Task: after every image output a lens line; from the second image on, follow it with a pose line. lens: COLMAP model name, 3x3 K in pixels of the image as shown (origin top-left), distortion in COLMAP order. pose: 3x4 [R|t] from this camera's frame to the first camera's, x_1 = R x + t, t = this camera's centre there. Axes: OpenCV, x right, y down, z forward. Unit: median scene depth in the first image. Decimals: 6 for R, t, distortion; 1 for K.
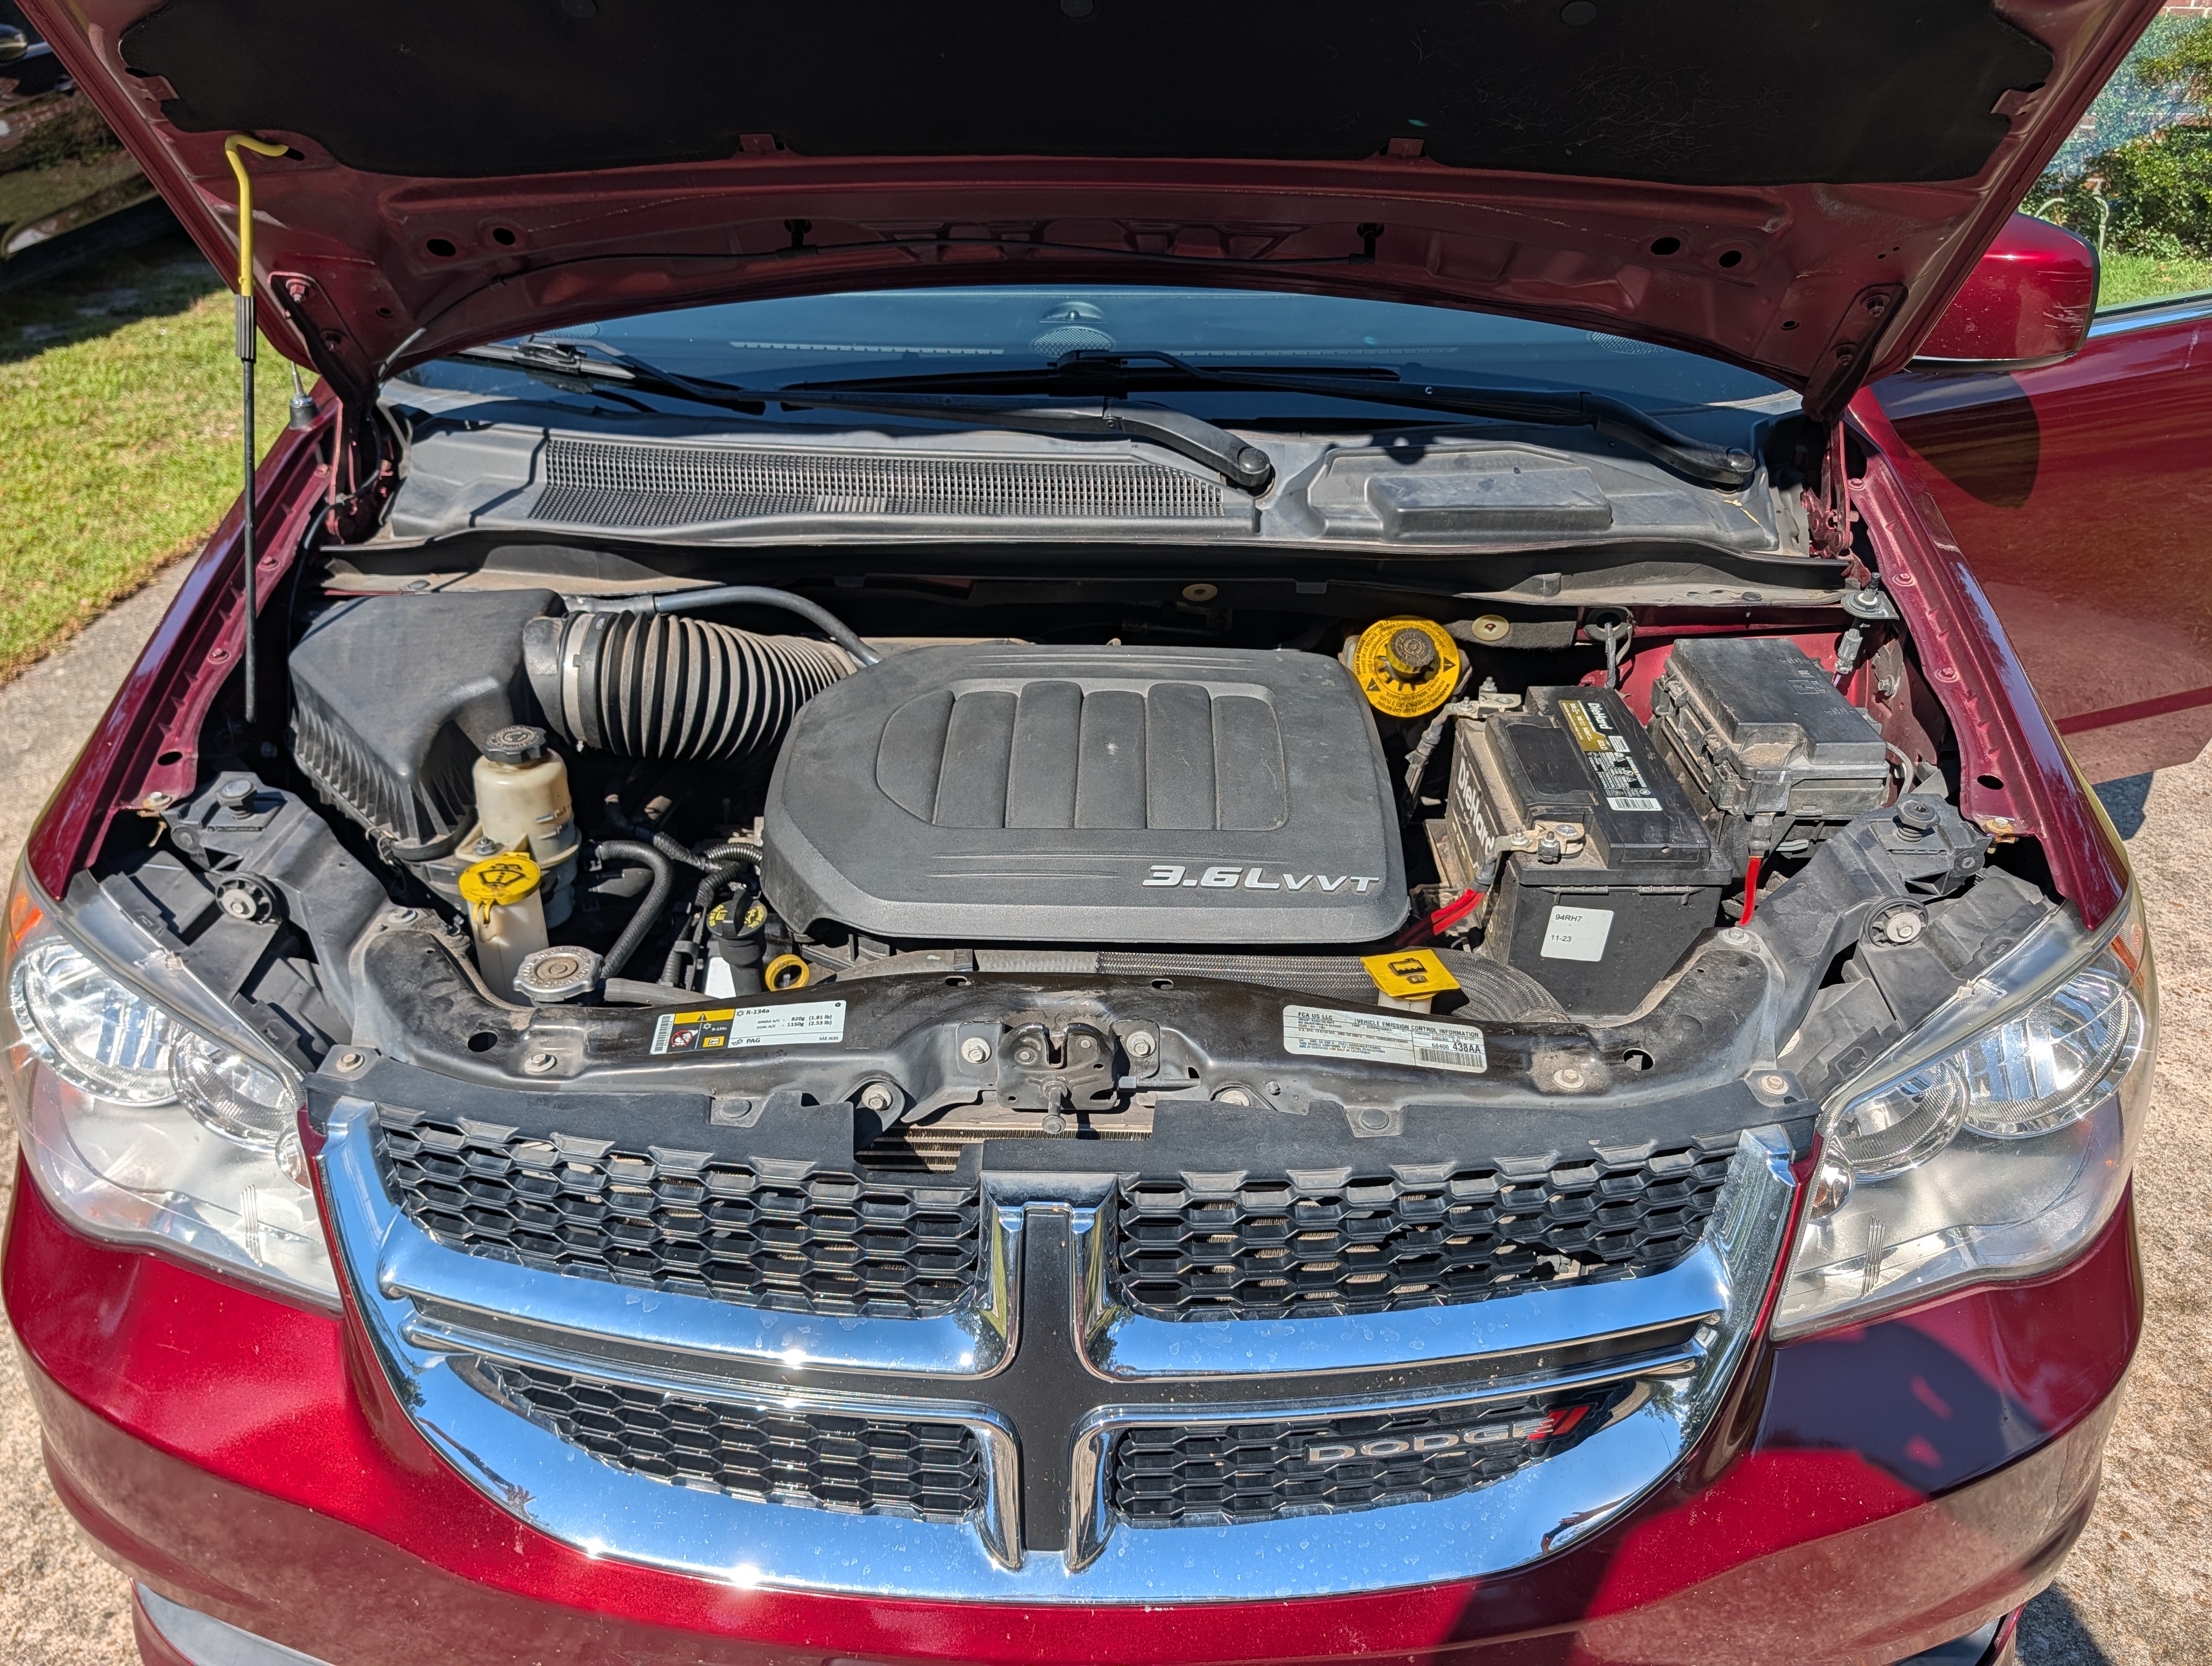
lens RADIAL K [[1587.5, 0, 1087.6], [0, 1587.5, 832.5], [0, 0, 1]] dist [0.002733, -0.010072]
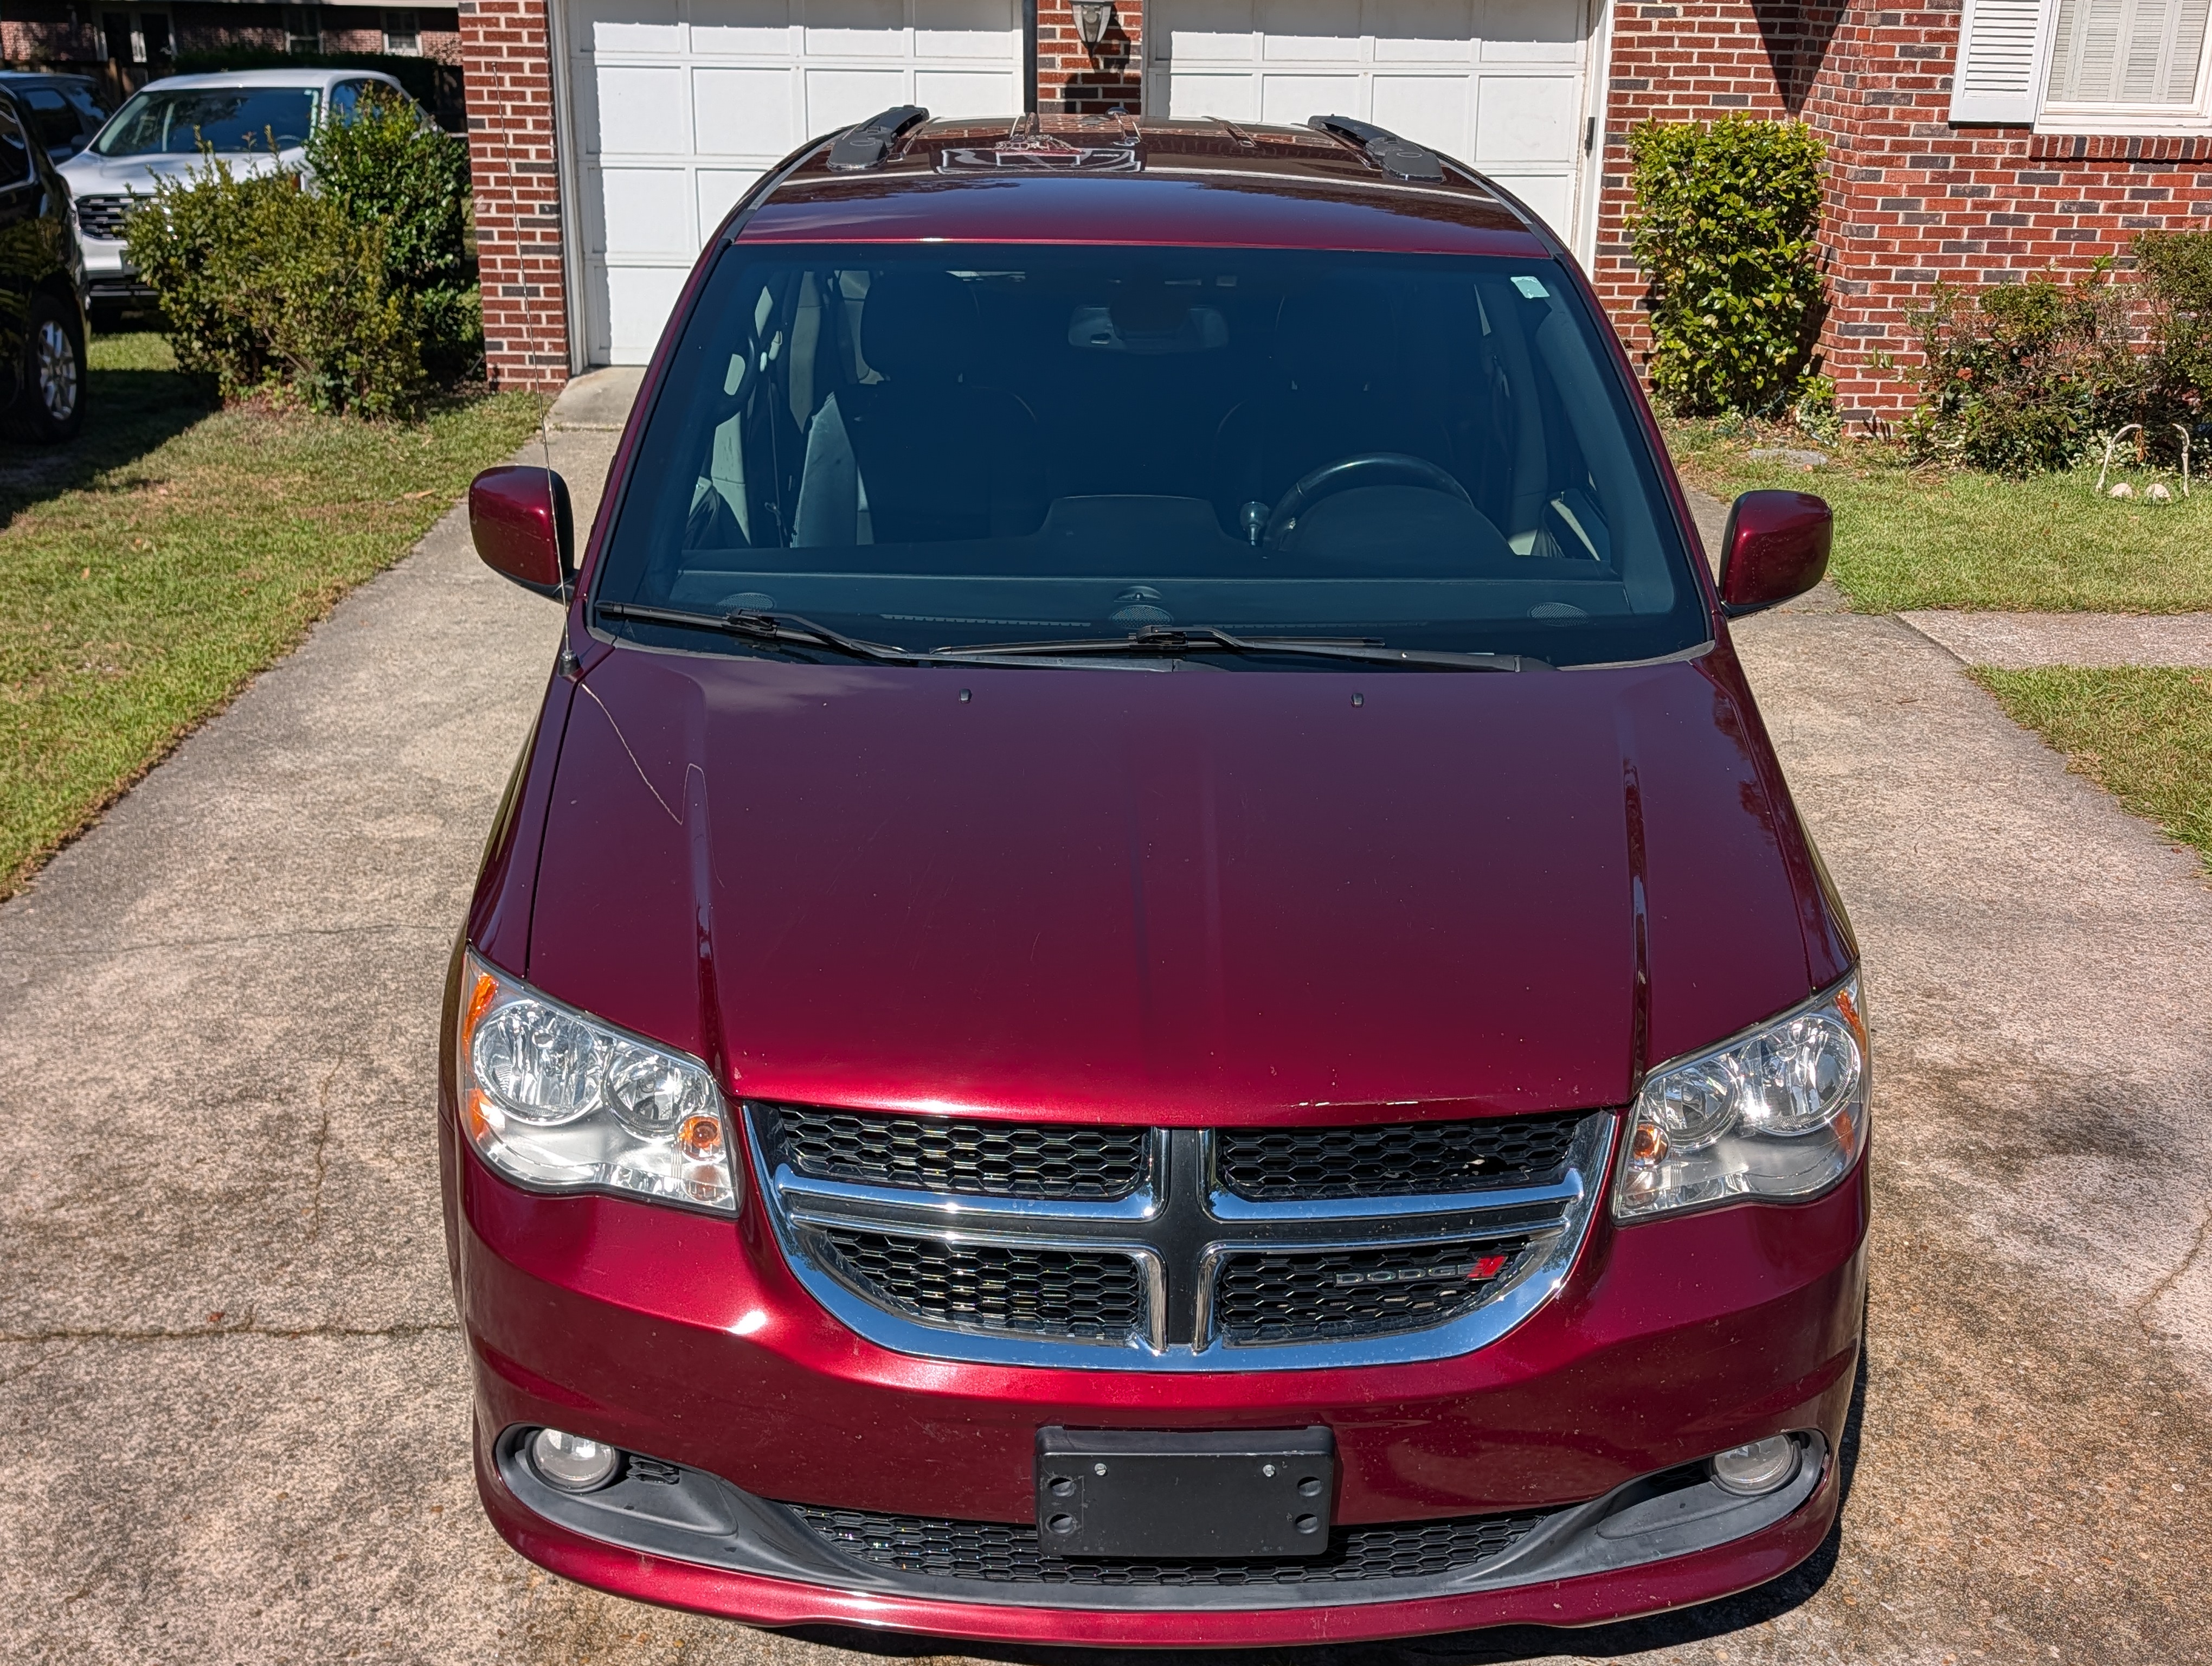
lens RADIAL K [[2227.7, 0, 1100.3], [0, 2227.7, 825.0], [0, 0, 1]] dist [0.000429, 0.000000]
pose [[0.999109, 0.002145, 0.042150, -0.160095], [0.005233, 0.984703, -0.174161, 0.247658], [-0.041879, 0.174226, 0.983815, -1.057619]]
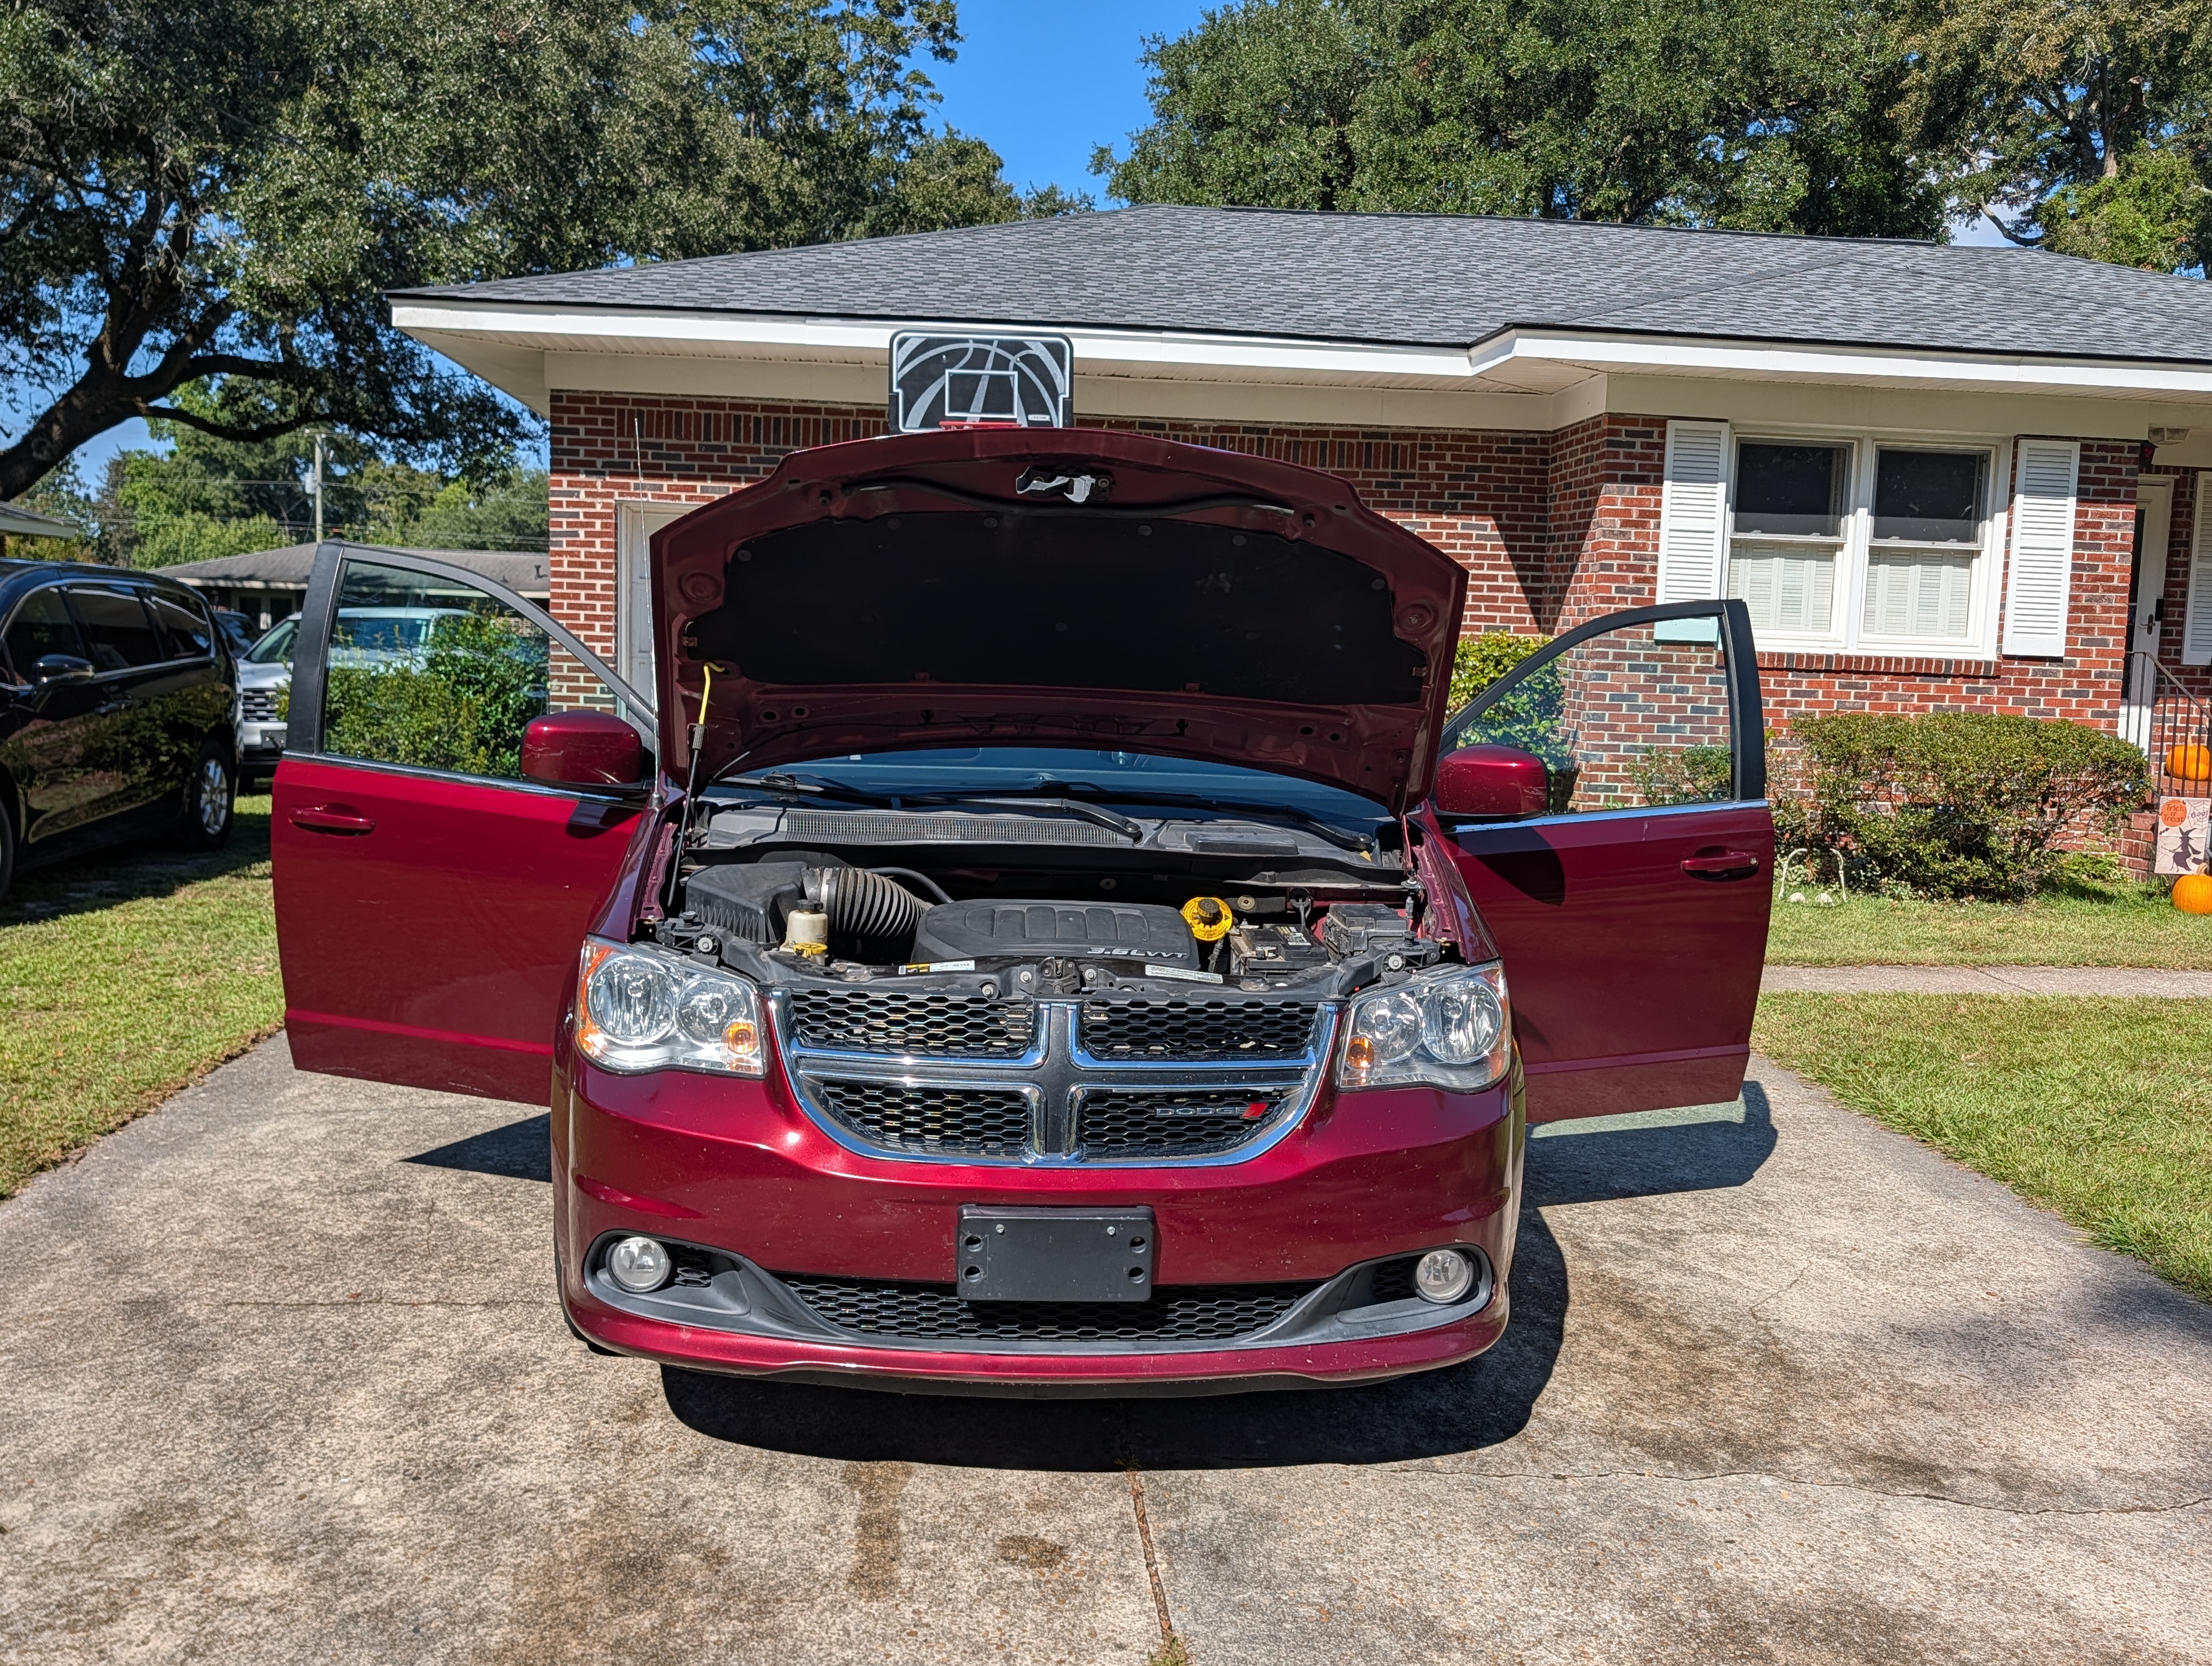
lens RADIAL K [[1867.8, 0, 1102.4], [0, 1867.8, 823.7], [0, 0, 1]] dist [0.000978, 0.002060]
pose [[0.996568, 0.028534, 0.077705, -0.149594], [0.005534, 0.913646, -0.406474, 0.899769], [-0.082593, 0.405509, 0.910352, -1.467779]]
